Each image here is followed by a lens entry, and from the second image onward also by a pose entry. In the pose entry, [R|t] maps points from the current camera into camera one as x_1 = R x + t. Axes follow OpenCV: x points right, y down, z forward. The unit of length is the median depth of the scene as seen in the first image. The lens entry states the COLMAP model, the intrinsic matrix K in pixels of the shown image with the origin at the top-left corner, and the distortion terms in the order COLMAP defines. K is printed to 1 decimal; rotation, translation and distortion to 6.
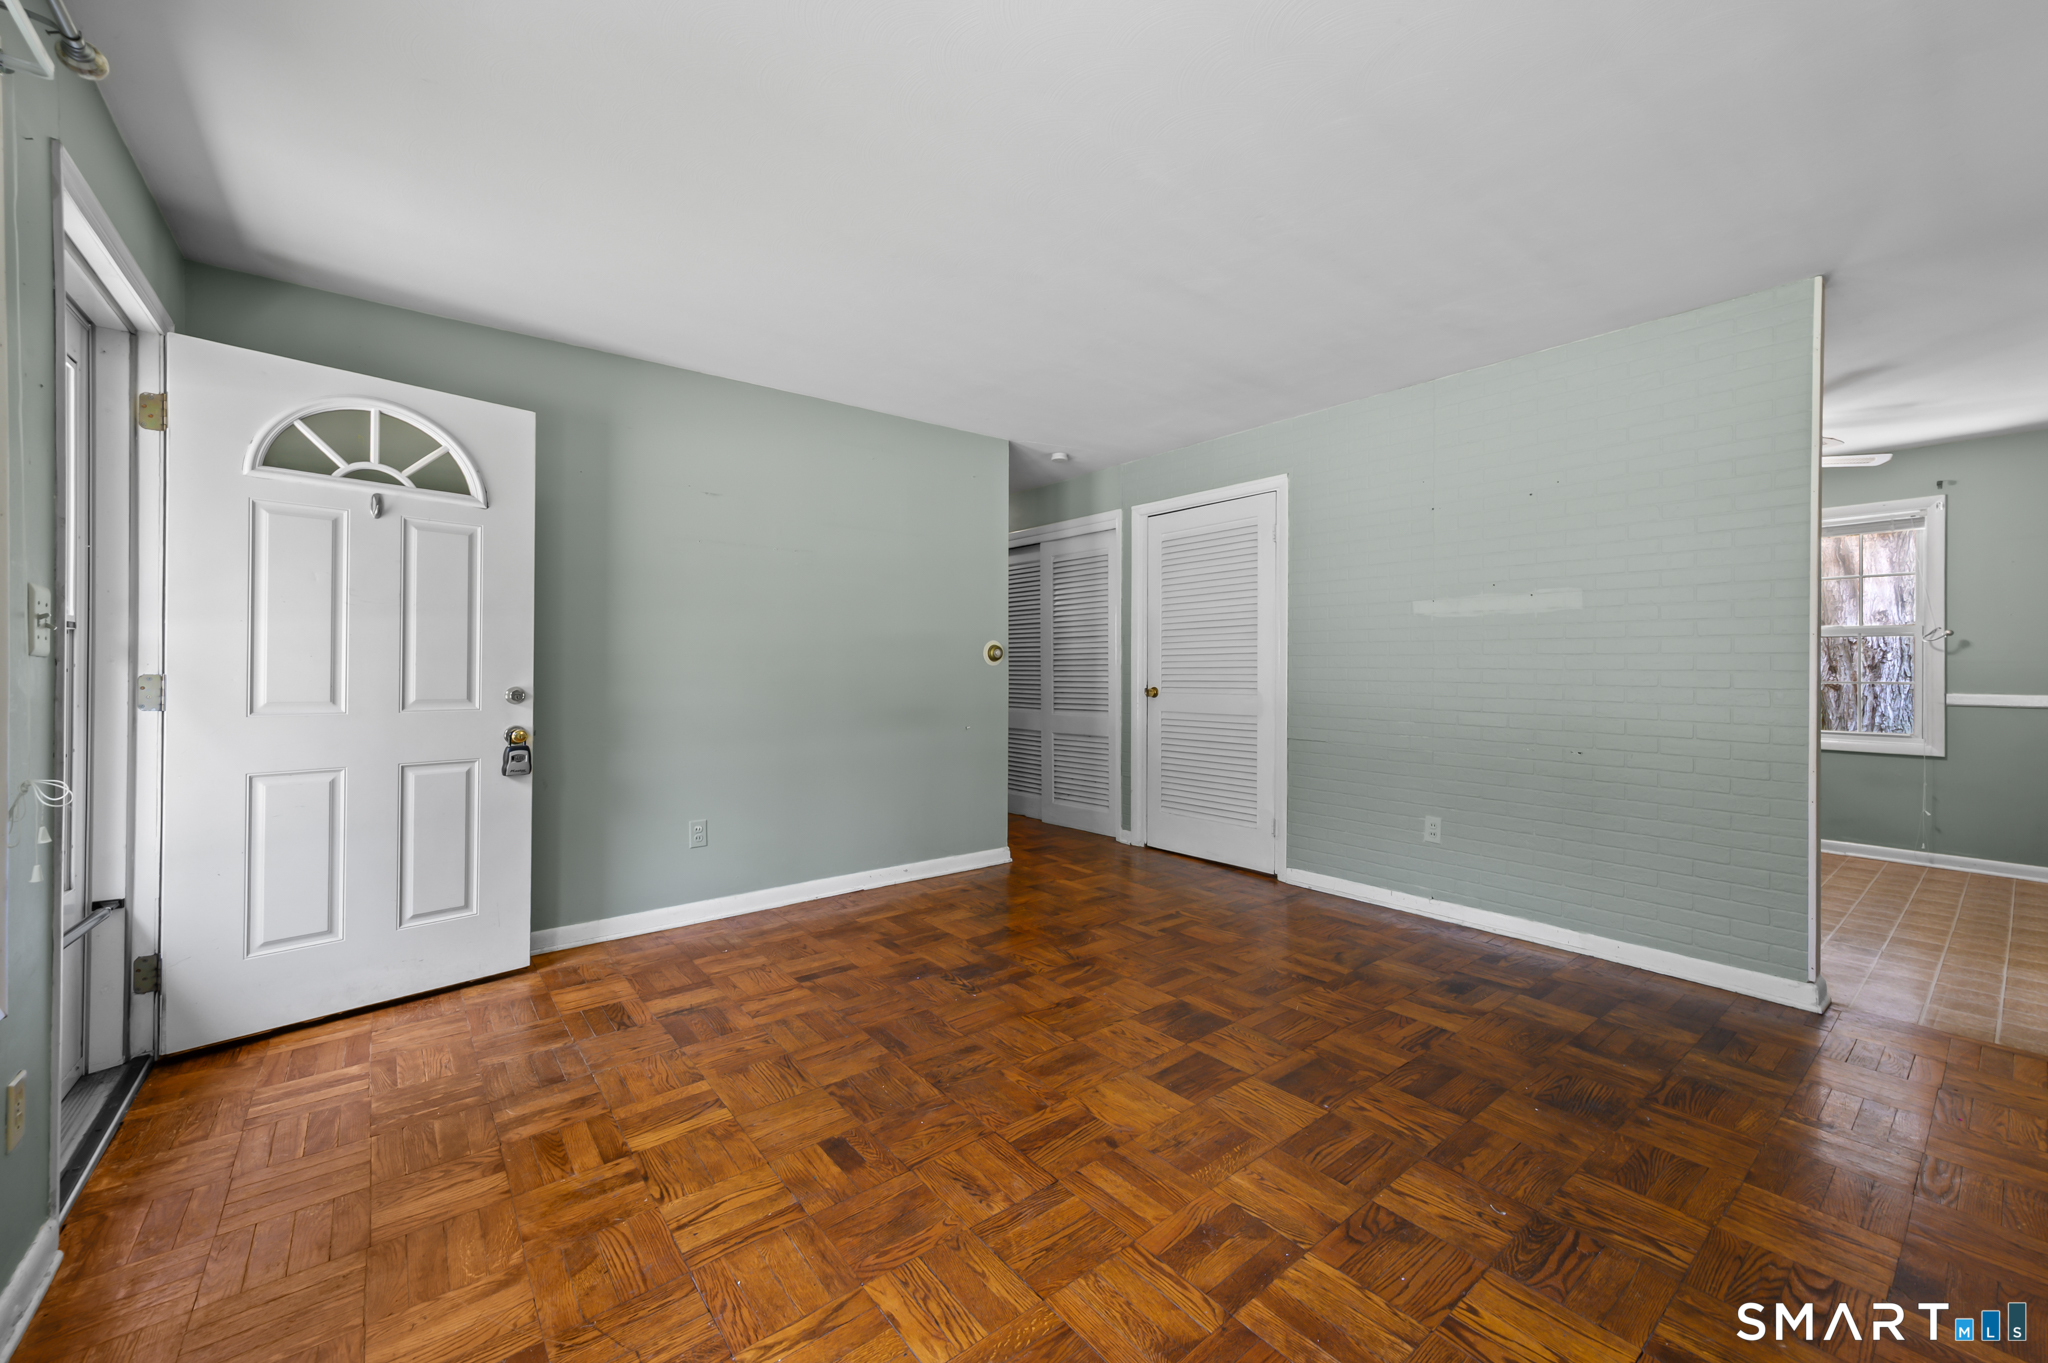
lens RADIAL K [[809.2, 0, 1031.9], [0, 809.2, 672.7], [0, 0, 1]] dist [-0.001711, -0.000056]
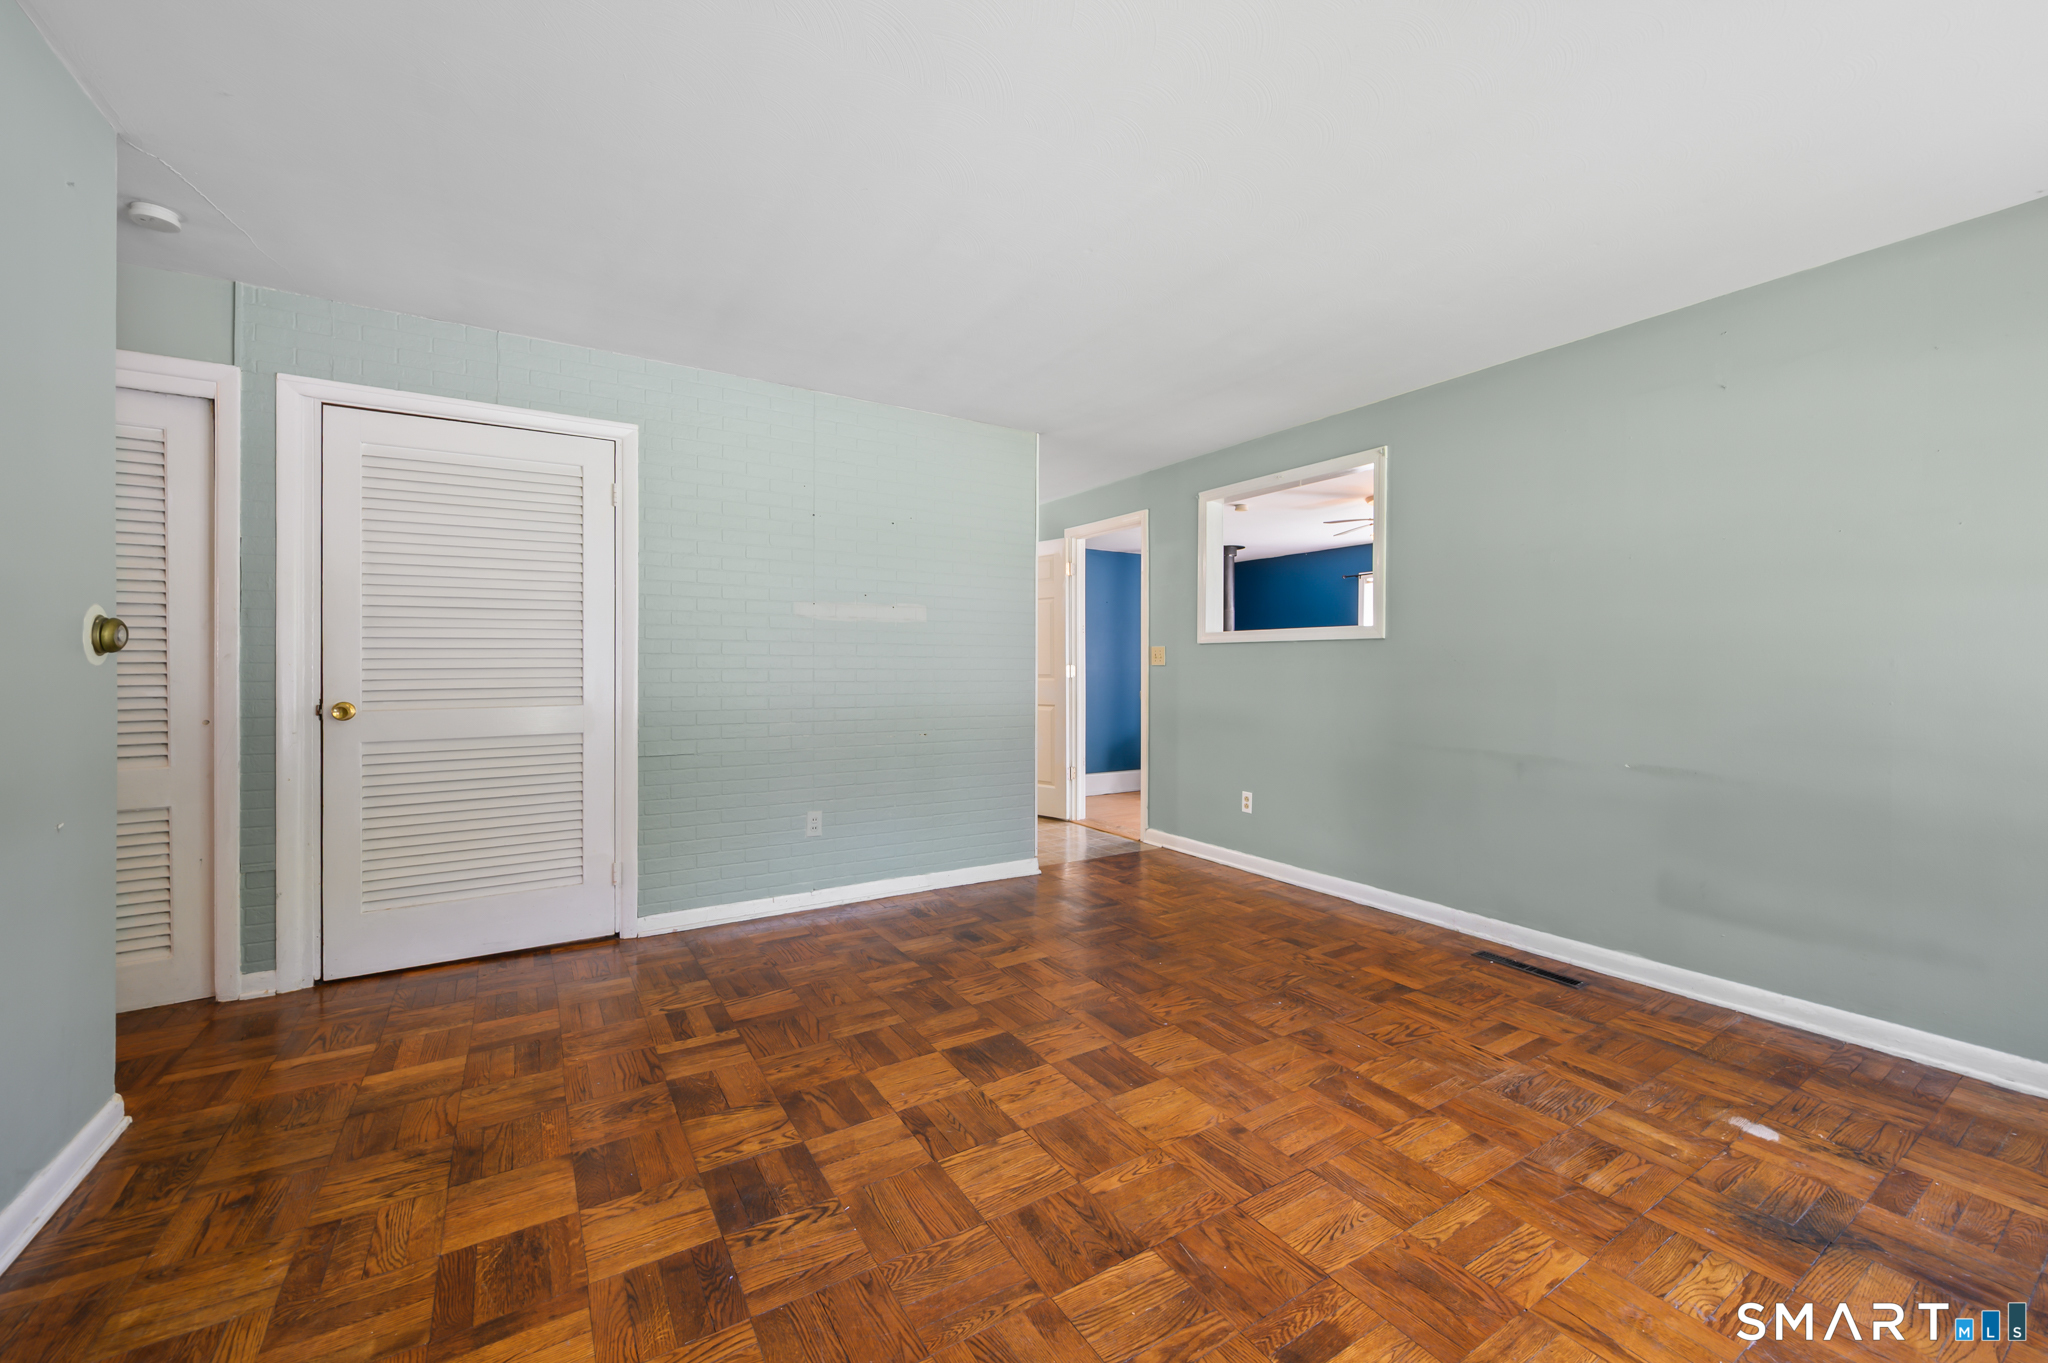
lens RADIAL K [[809.2, 0, 1031.9], [0, 809.2, 672.7], [0, 0, 1]] dist [-0.001711, -0.000056]
pose [[0.109479, -0.010363, 0.993935, -0.599141], [0.004612, 0.999940, 0.009918, -0.010972], [-0.993978, 0.003498, 0.109521, 0.720057]]
